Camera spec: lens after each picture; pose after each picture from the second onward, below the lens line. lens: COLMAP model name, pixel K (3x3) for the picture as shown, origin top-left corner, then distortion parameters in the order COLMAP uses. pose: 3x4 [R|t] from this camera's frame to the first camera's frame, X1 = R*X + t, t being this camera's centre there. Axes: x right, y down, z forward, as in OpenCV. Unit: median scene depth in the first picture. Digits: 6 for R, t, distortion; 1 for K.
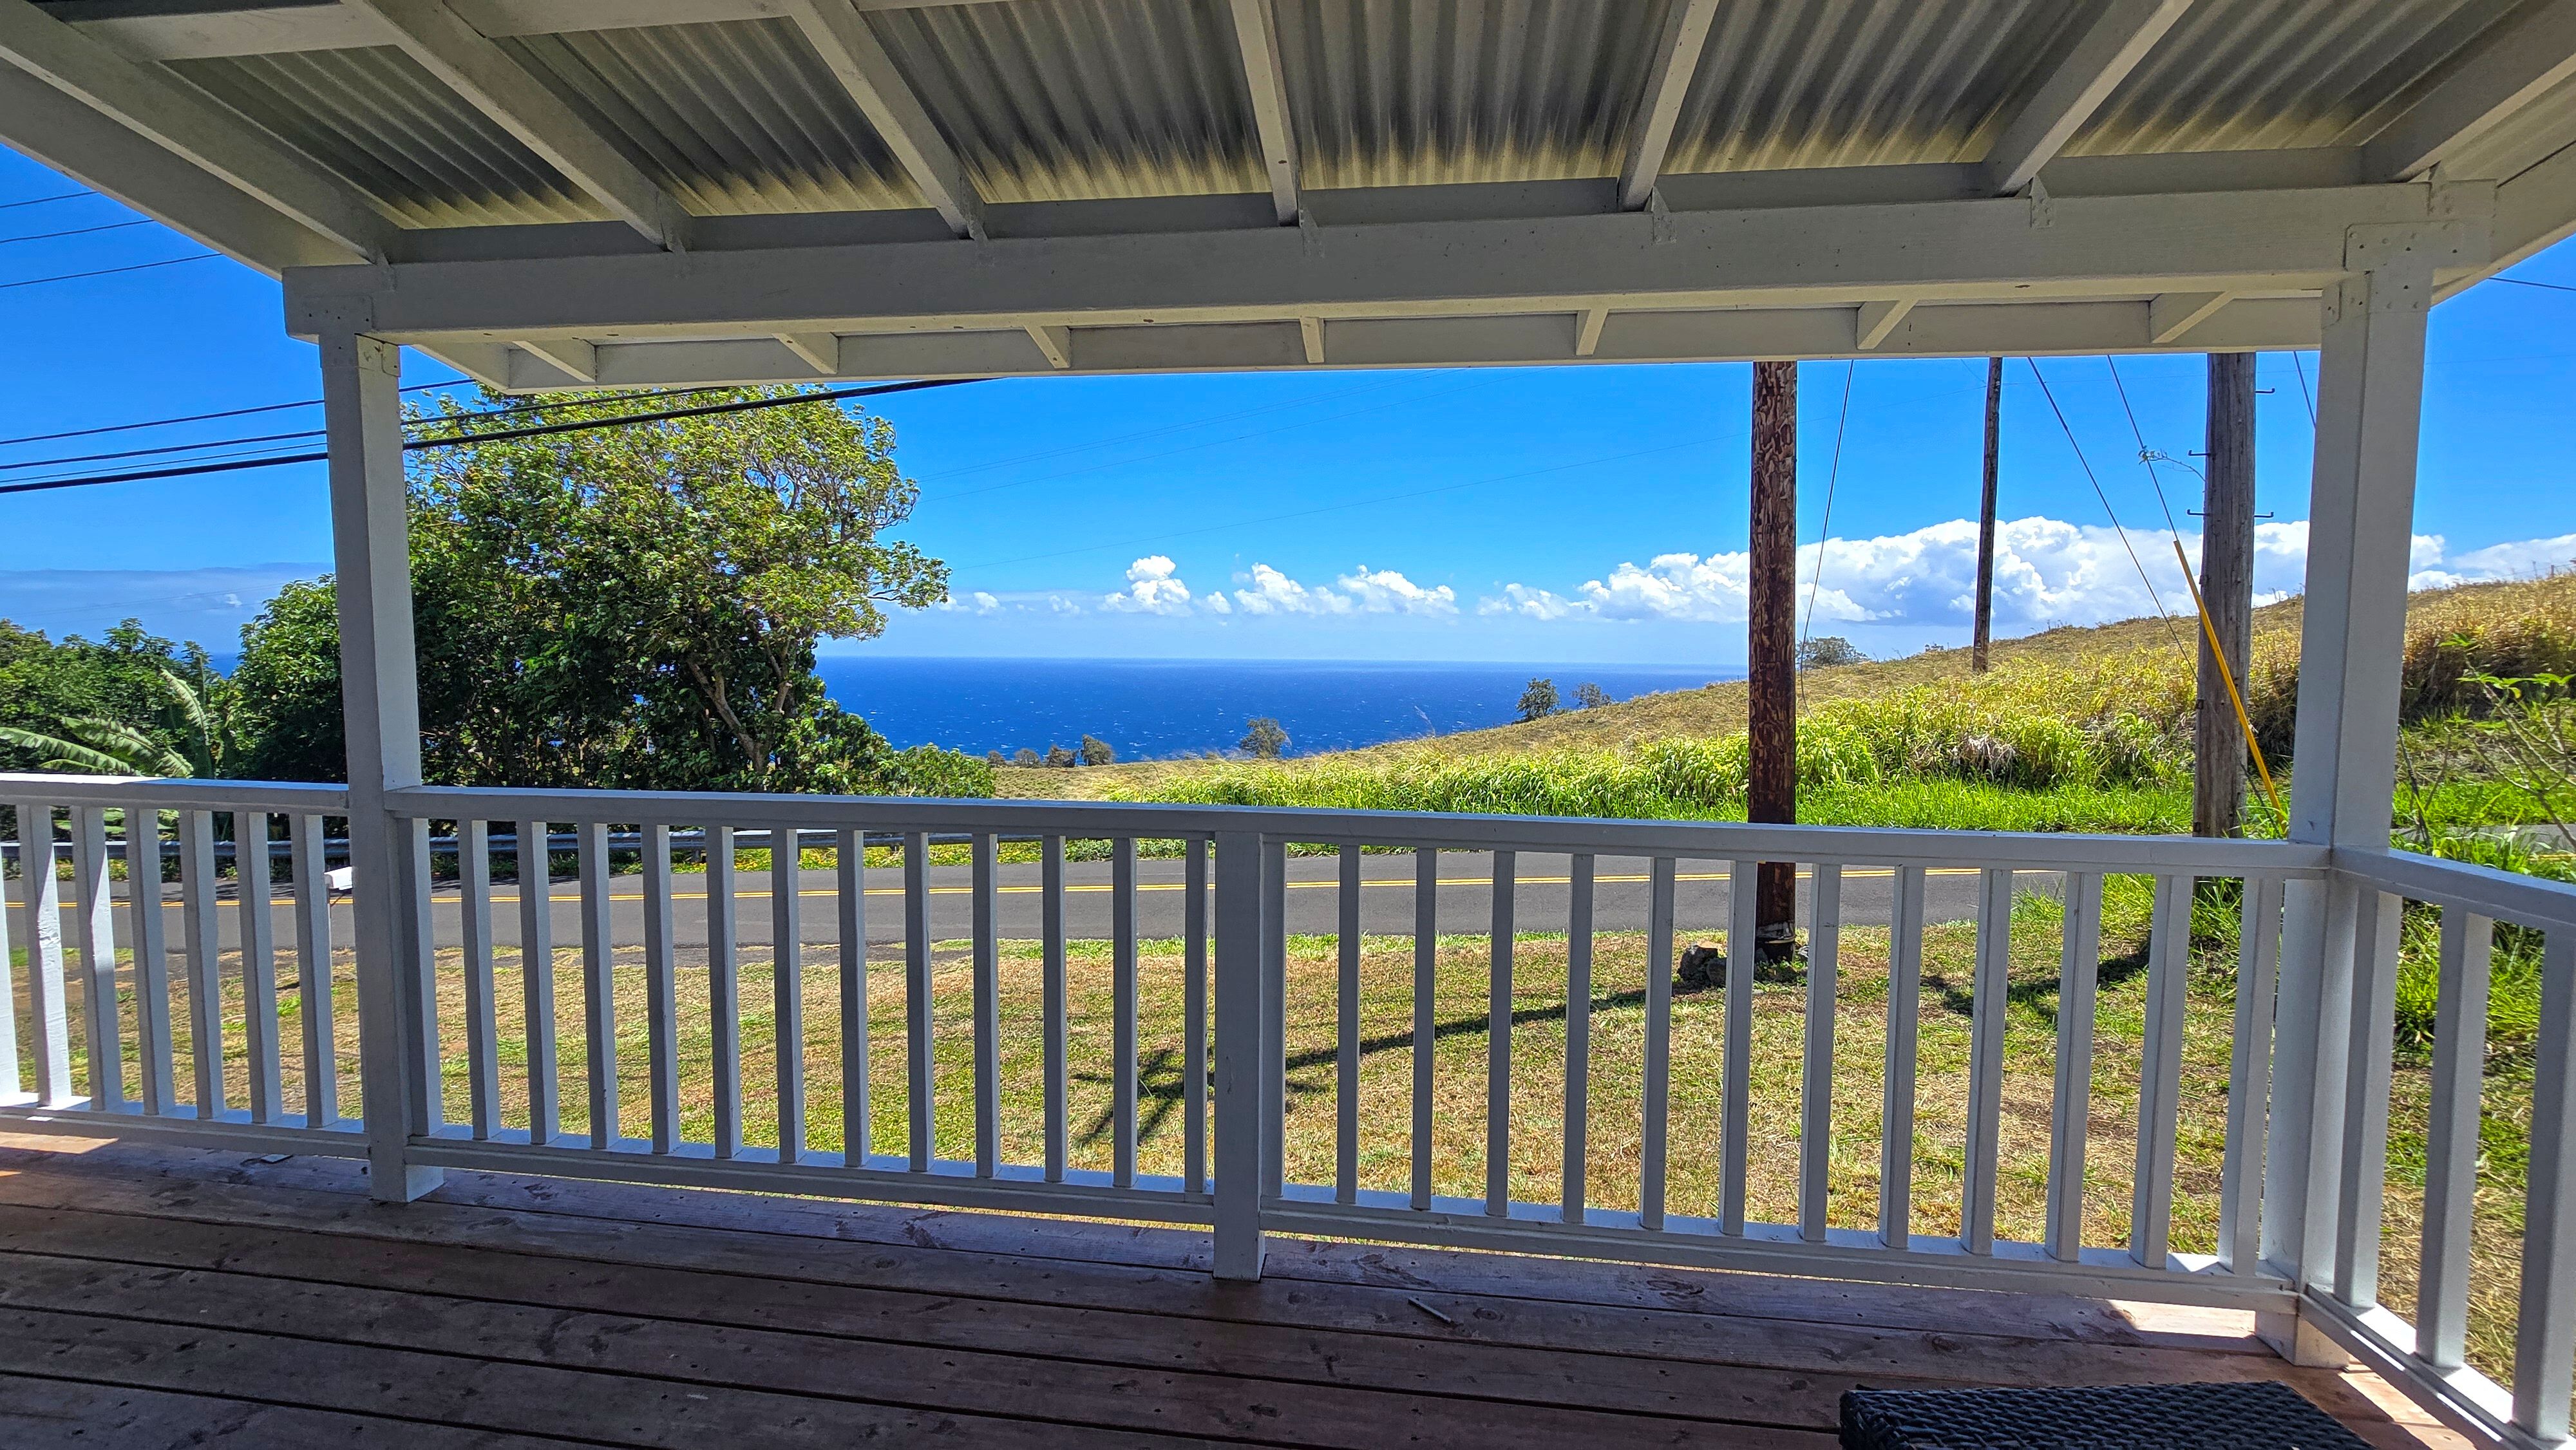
lens RADIAL K [[1071.6, 0, 1288.0], [0, 1071.6, 725.0], [0, 0, 1]] dist [-0.001212, -0.000296]
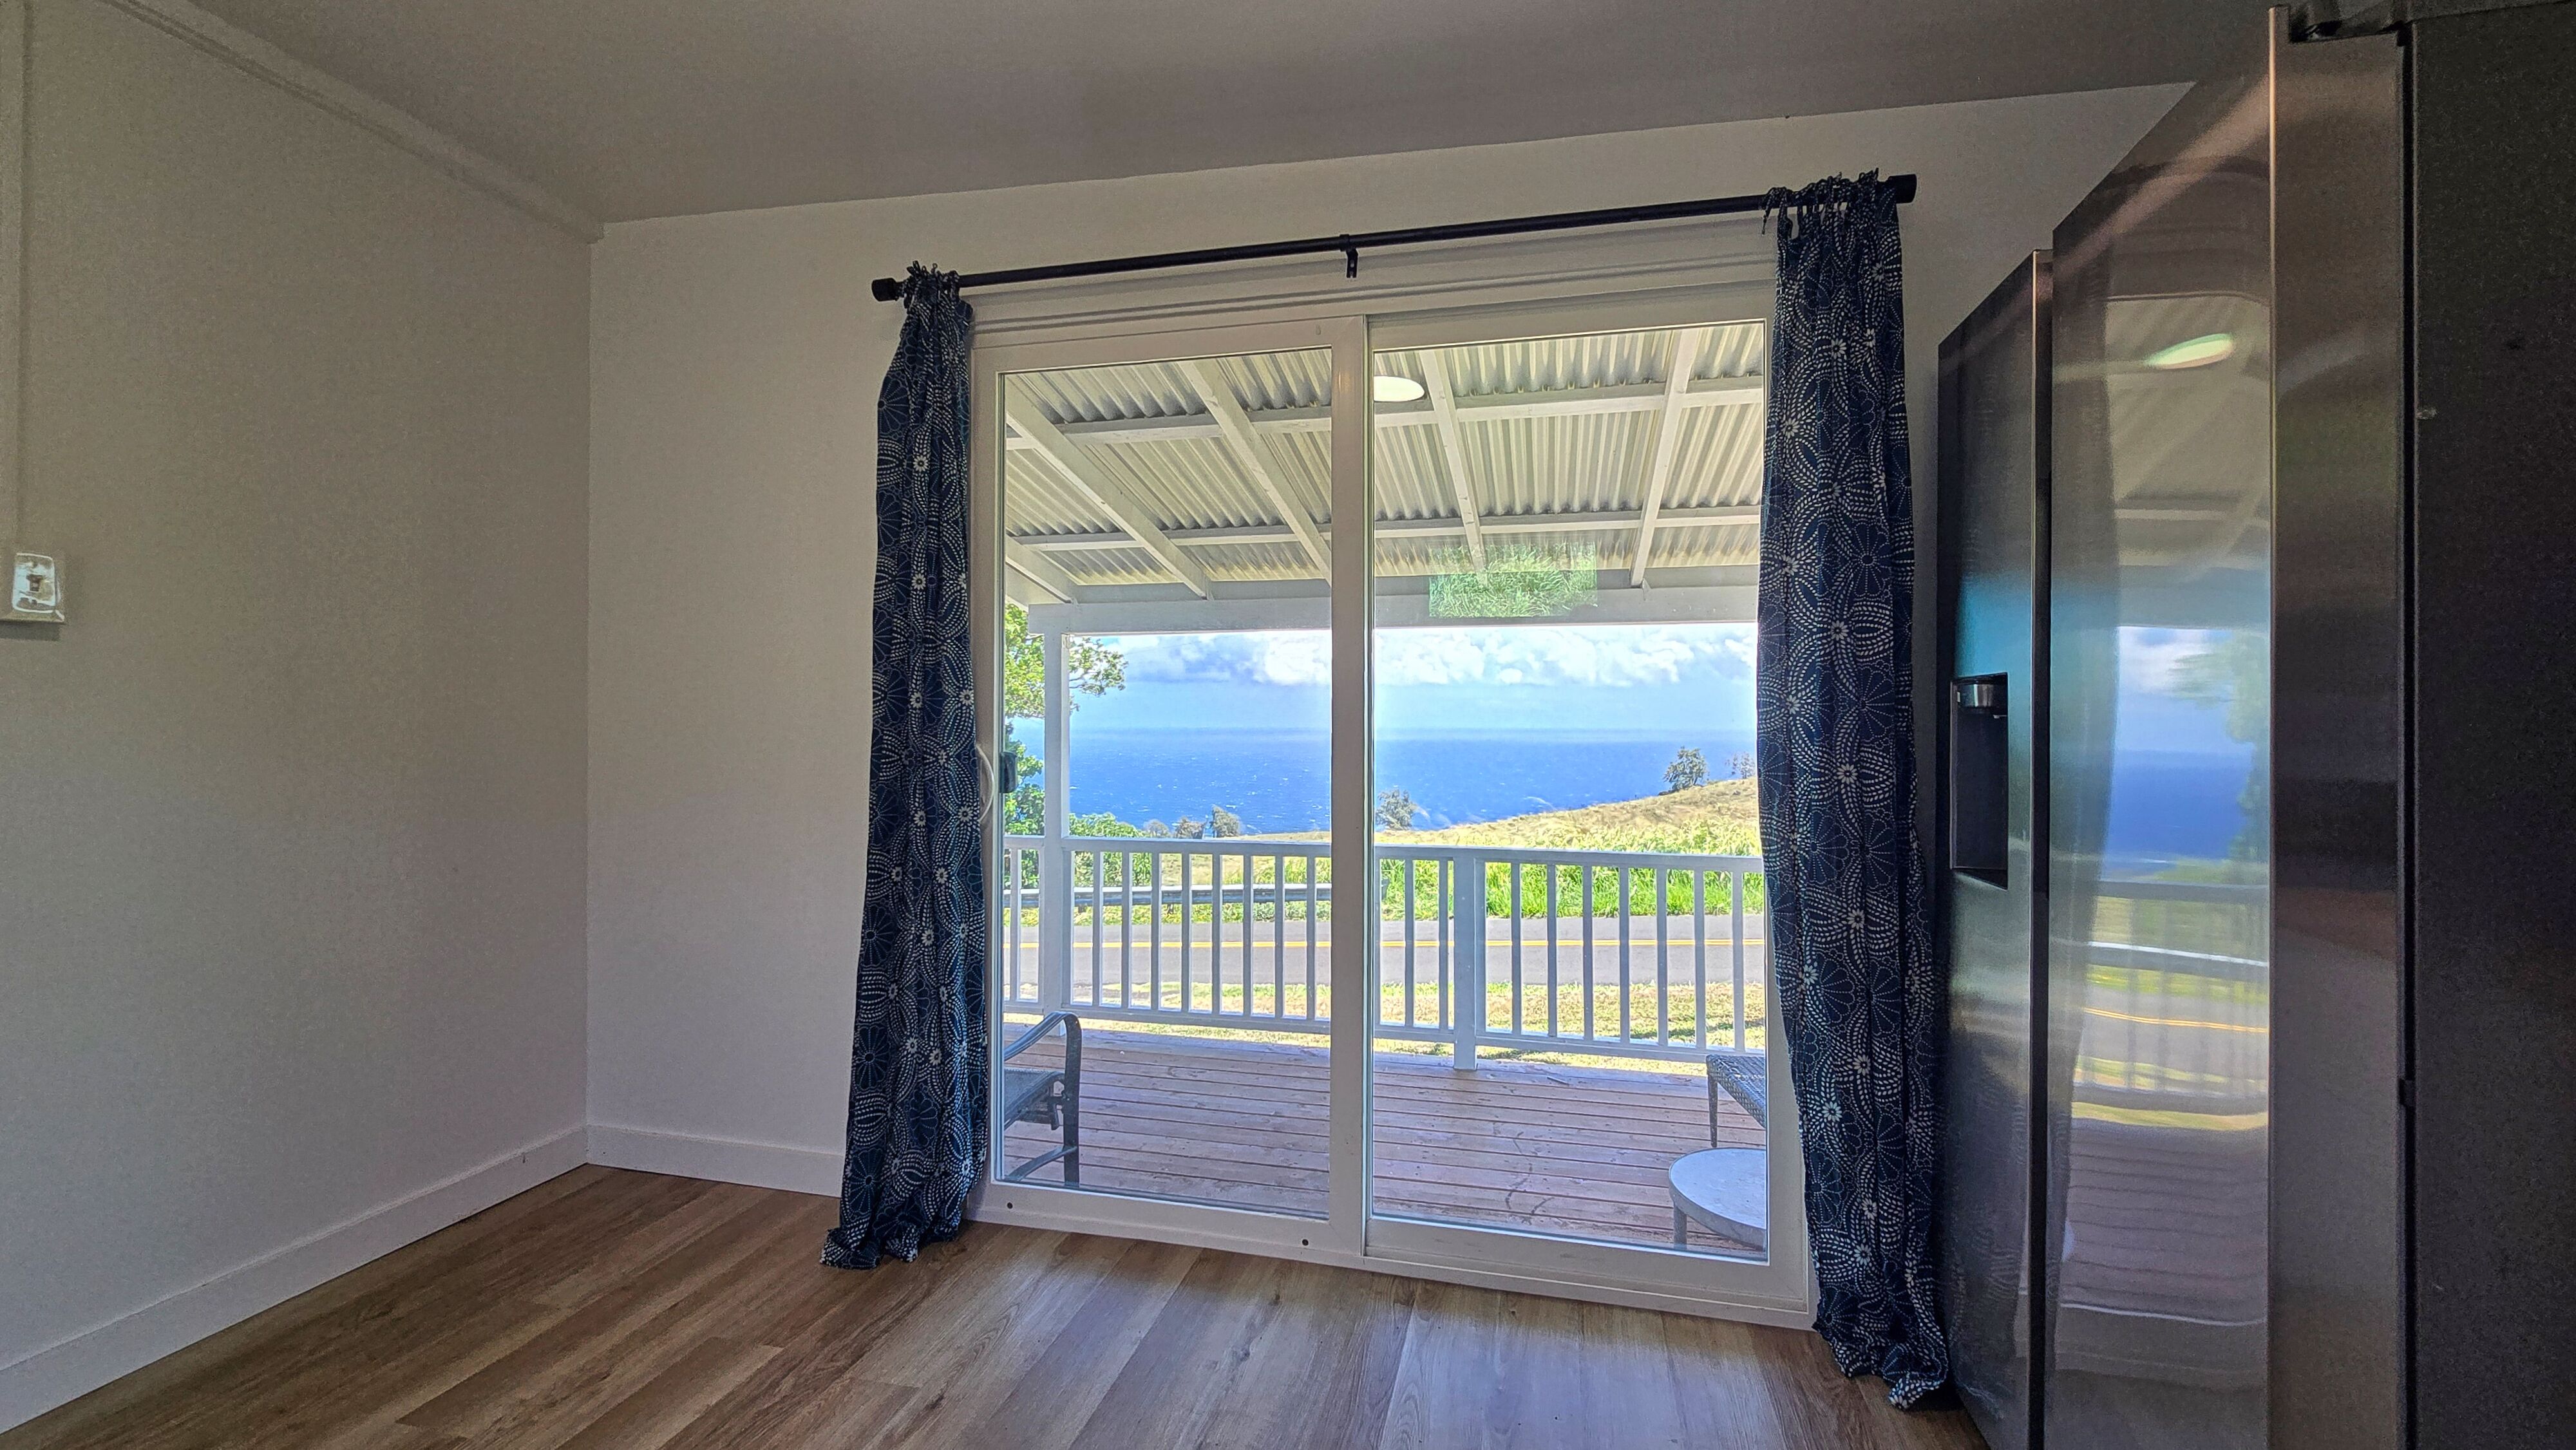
lens RADIAL K [[1114.0, 0, 1288.0], [0, 1114.0, 725.0], [0, 0, 1]] dist [-0.000206, -0.000071]
pose [[0.992795, -0.013183, -0.119095, -0.123157], [0.005490, 0.997890, -0.064698, -0.023878], [0.119696, 0.063578, 0.990773, -1.257427]]
